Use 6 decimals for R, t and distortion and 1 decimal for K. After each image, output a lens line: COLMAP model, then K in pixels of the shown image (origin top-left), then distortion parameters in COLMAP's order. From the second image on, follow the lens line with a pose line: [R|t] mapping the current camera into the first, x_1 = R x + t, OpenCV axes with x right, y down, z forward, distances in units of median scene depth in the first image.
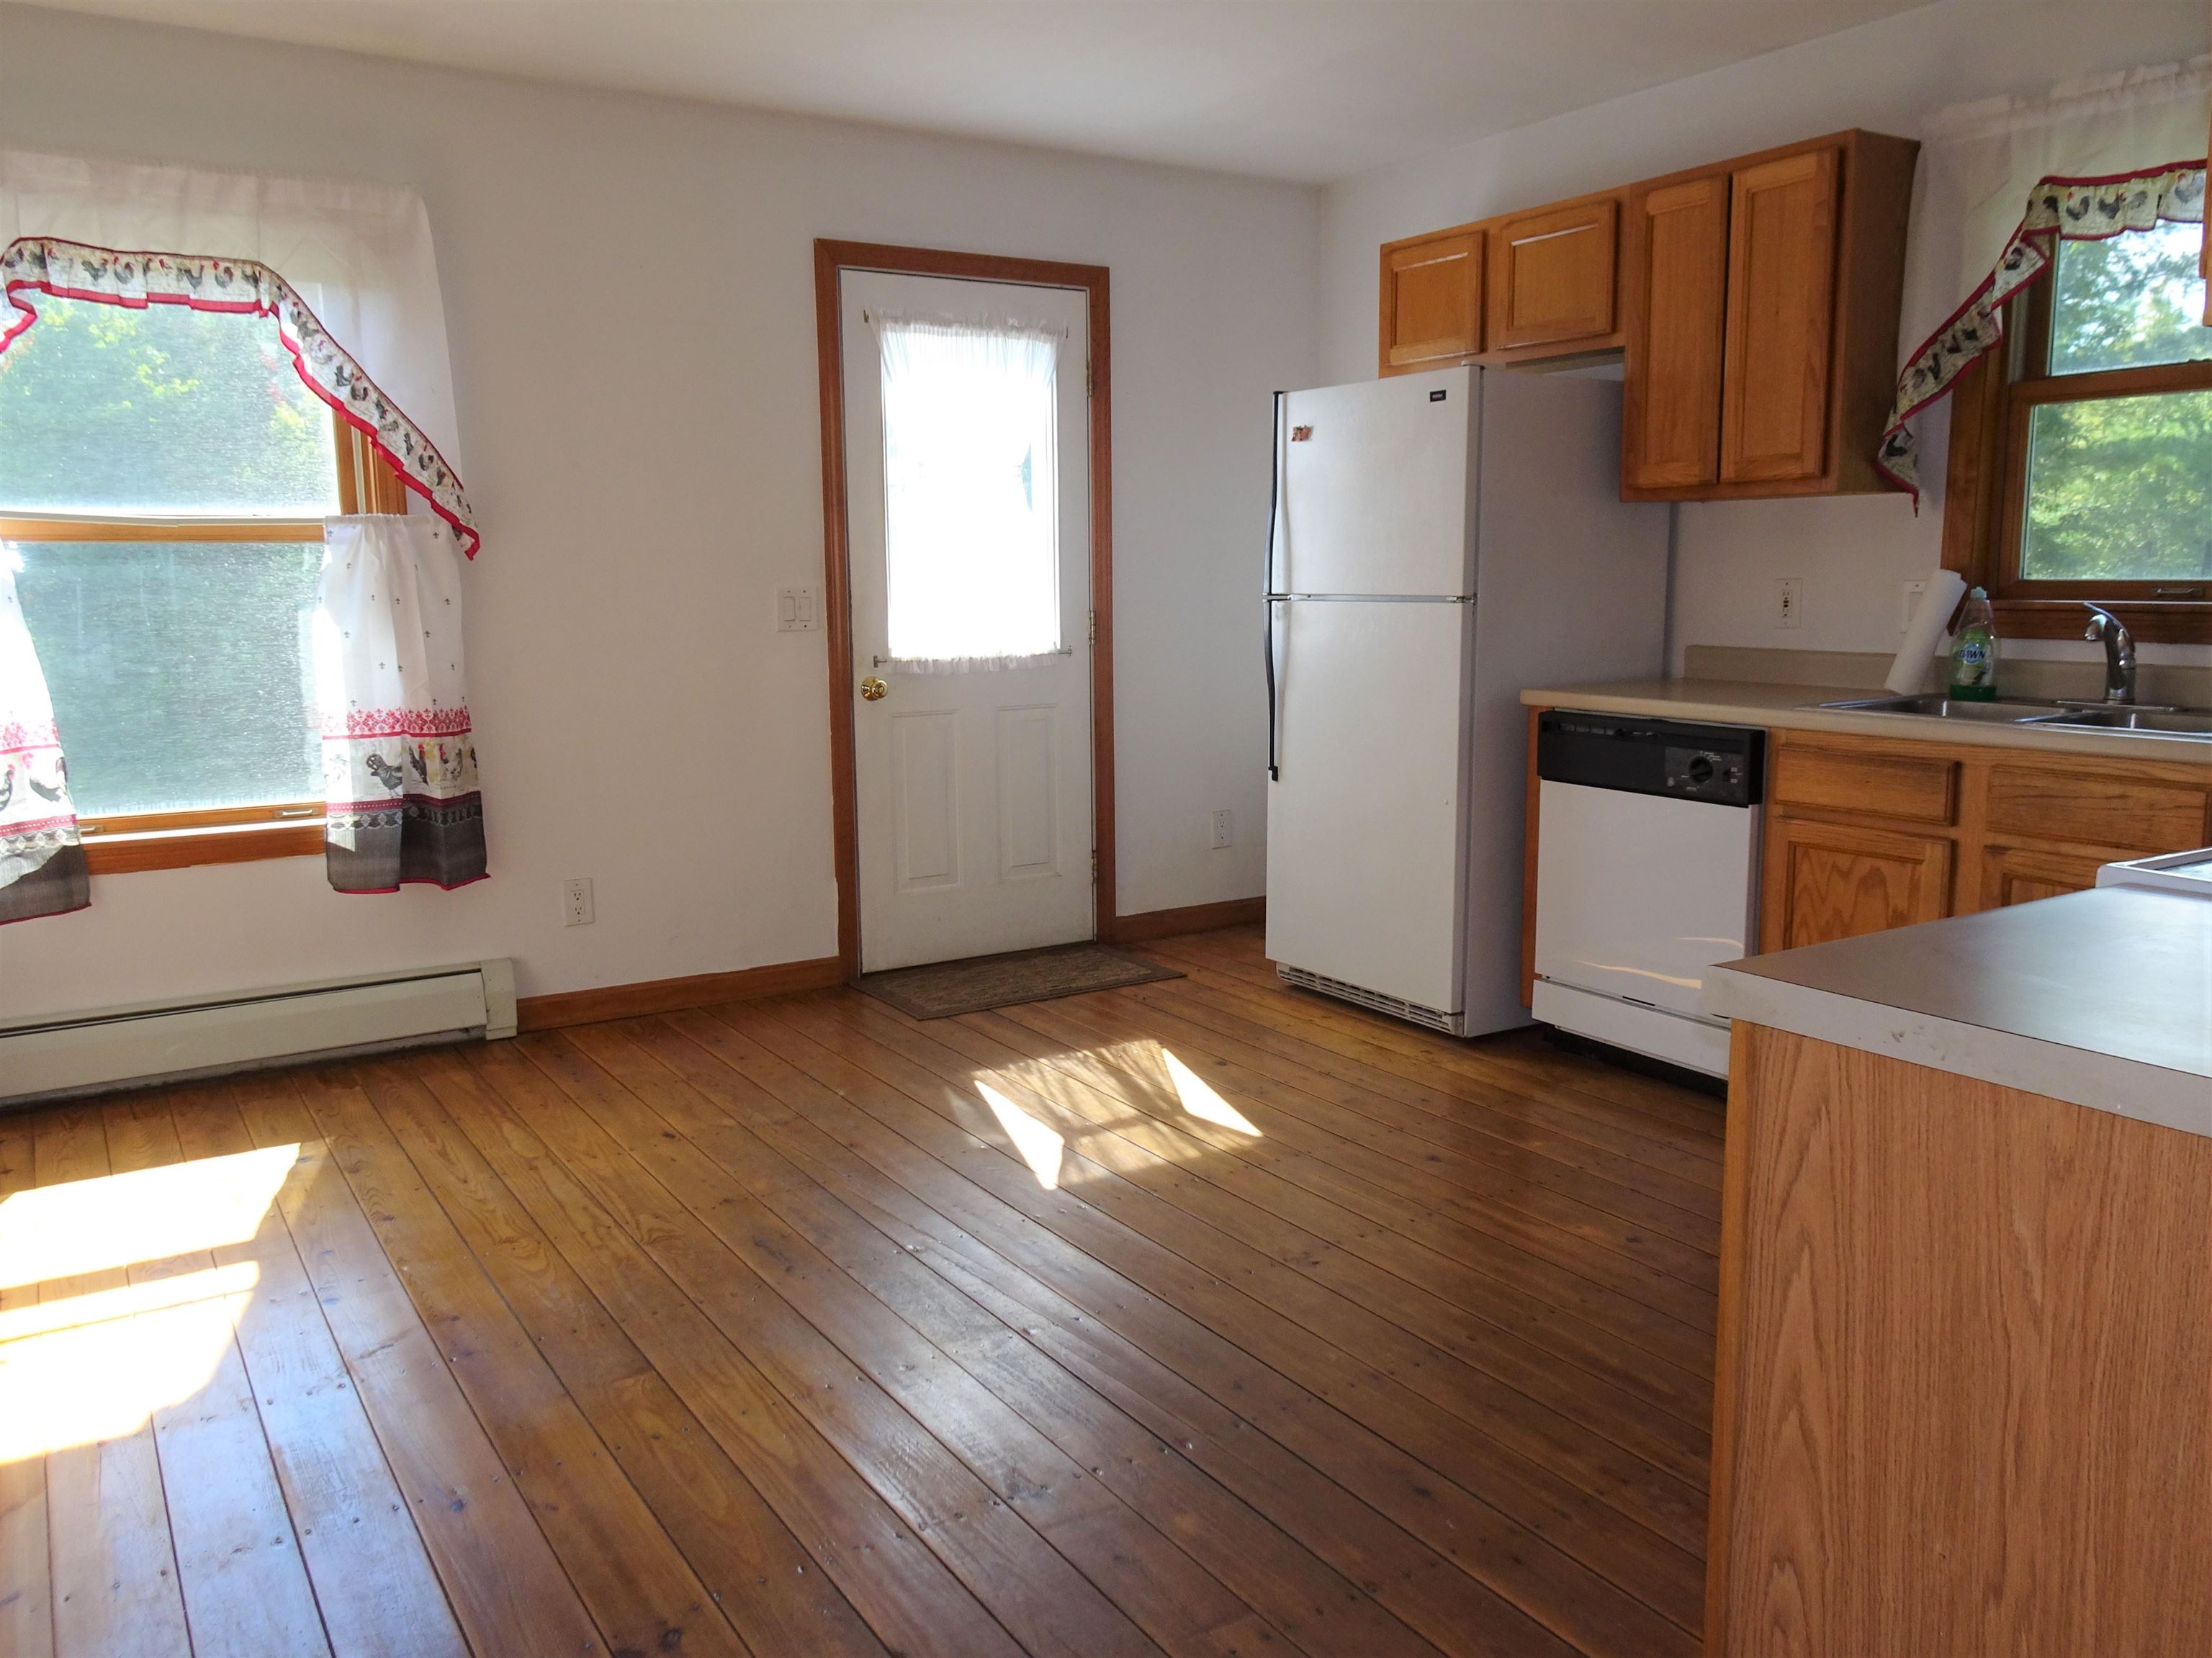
lens RADIAL K [[1654.9, 0, 1106.7], [0, 1654.9, 832.3], [0, 0, 1]] dist [-0.002965, 0.010495]
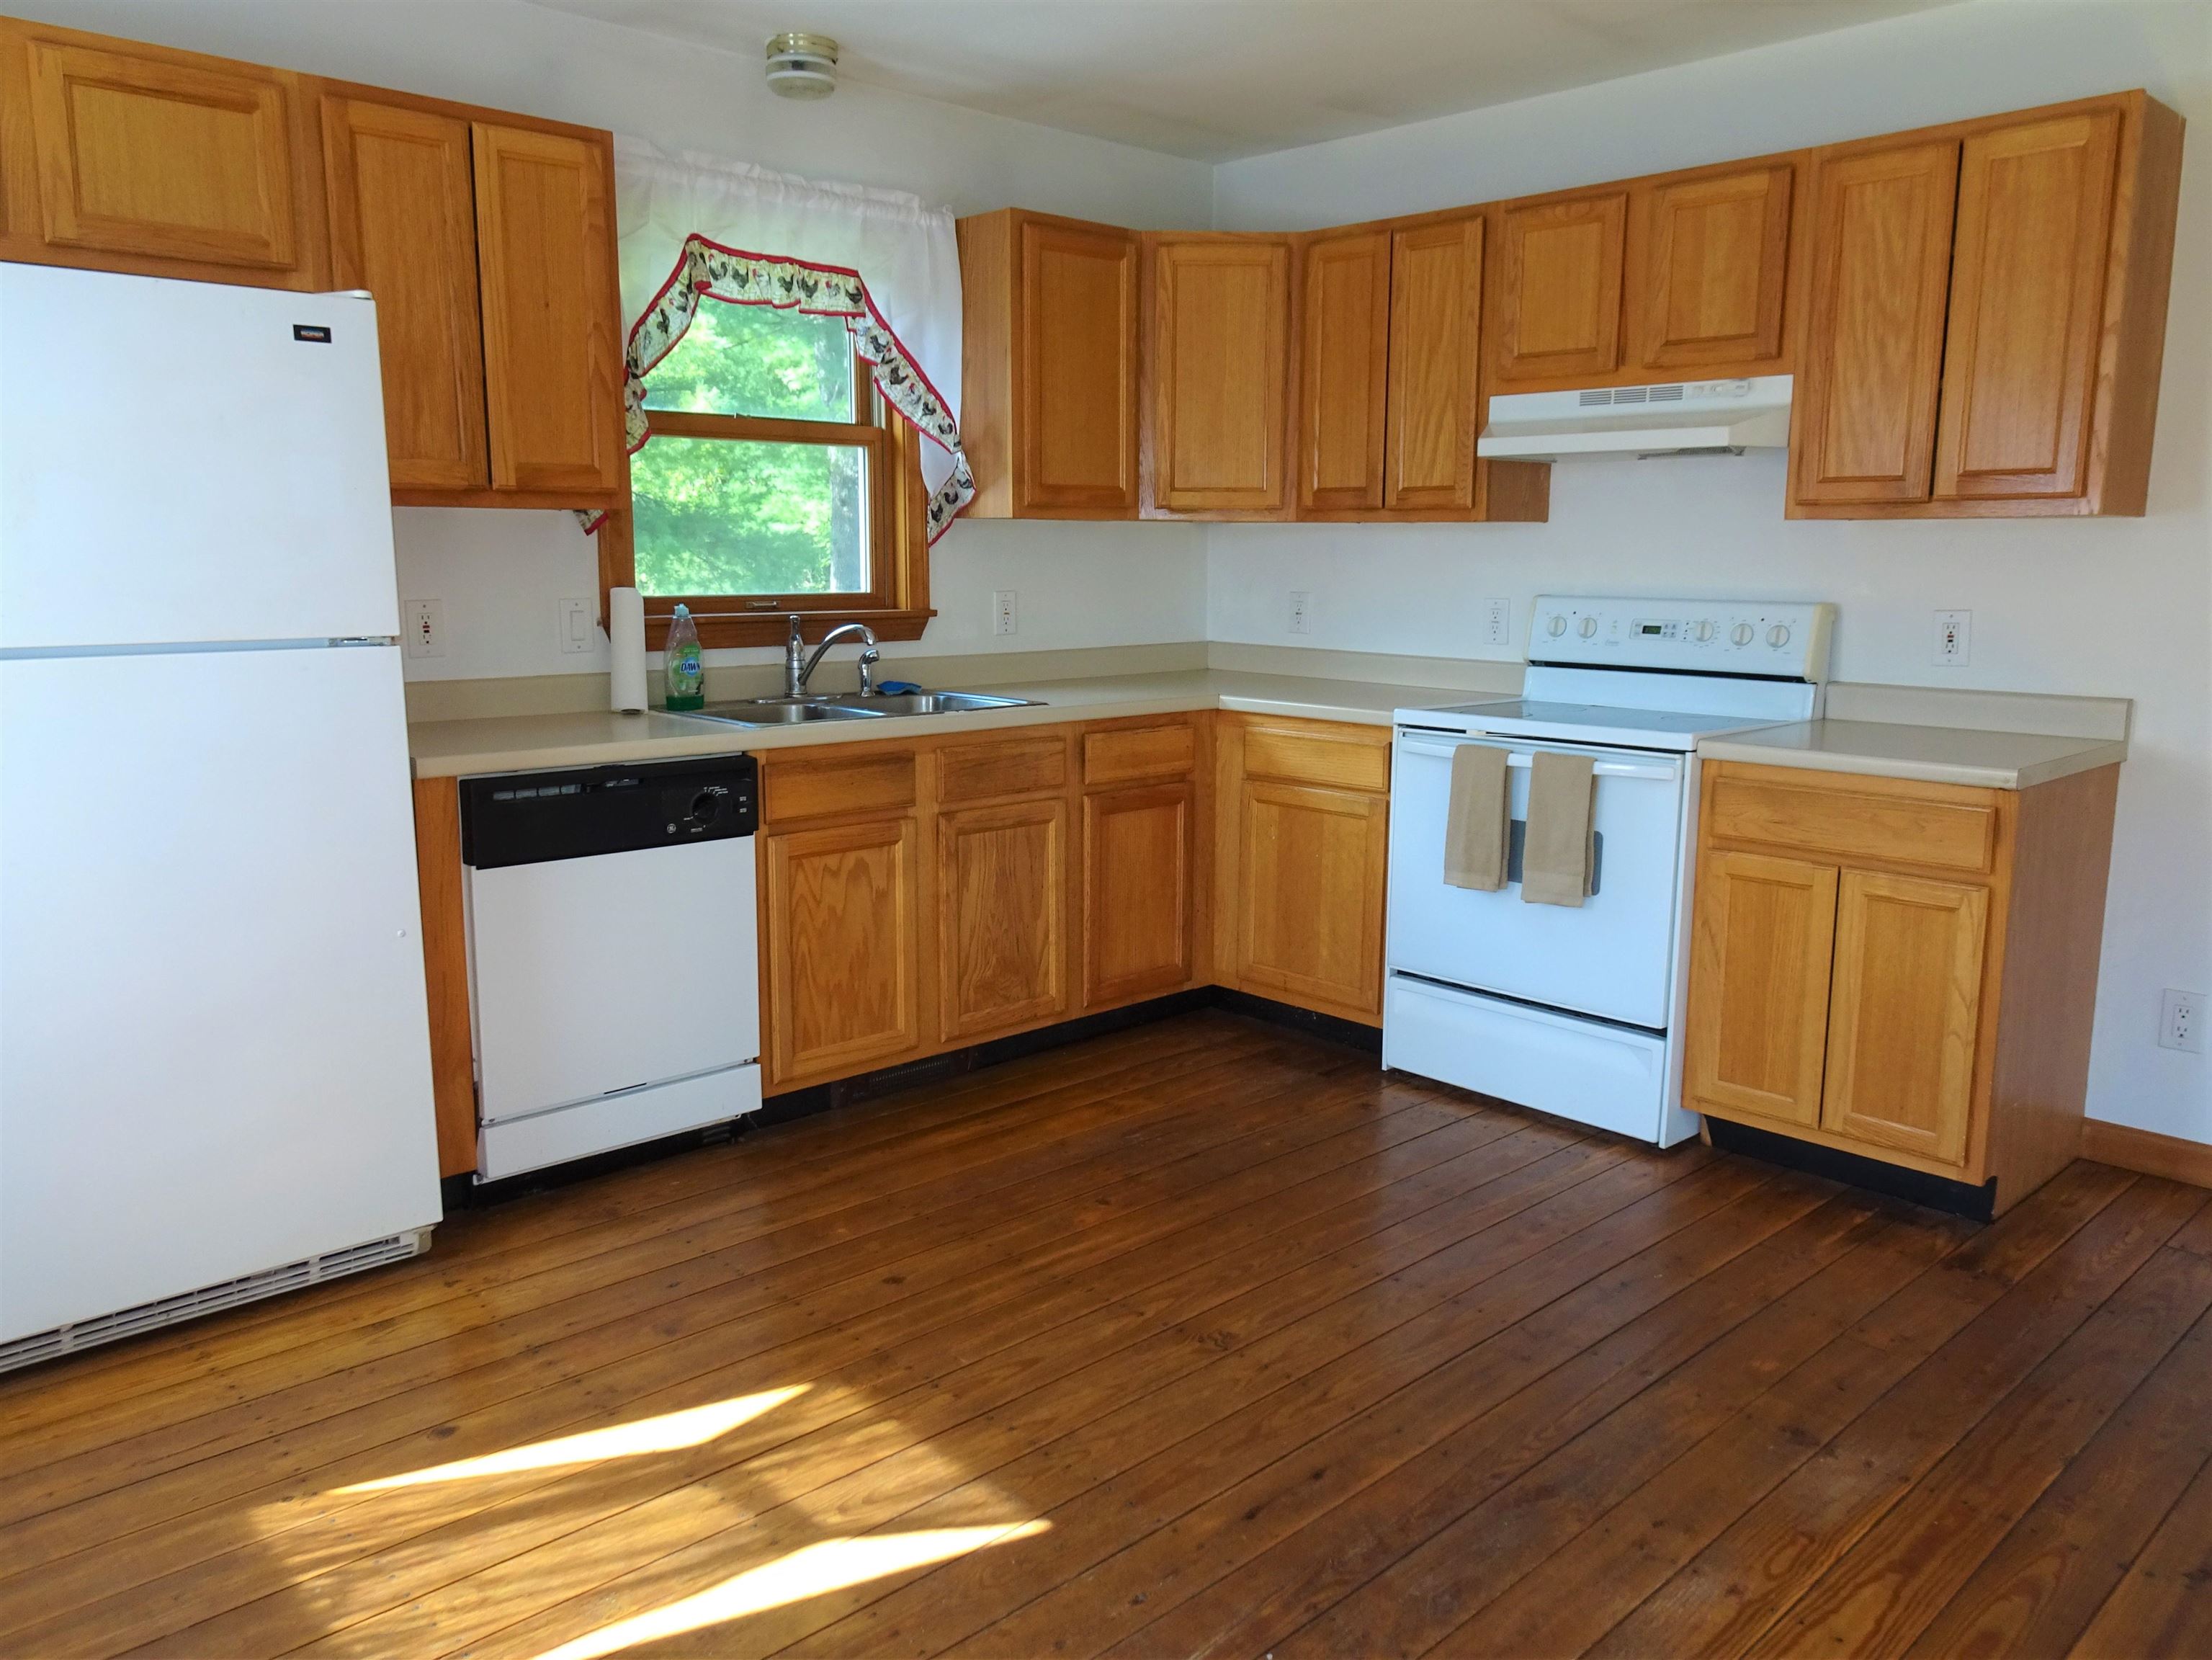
lens RADIAL K [[1655.2, 0, 1106.5], [0, 1655.2, 824.2], [0, 0, 1]] dist [-0.002965, 0.010495]
pose [[-0.188743, -0.154683, 0.969768, -0.591300], [0.149967, 0.971394, 0.184130, -0.167096], [-0.970508, 0.180187, -0.160146, 0.938328]]
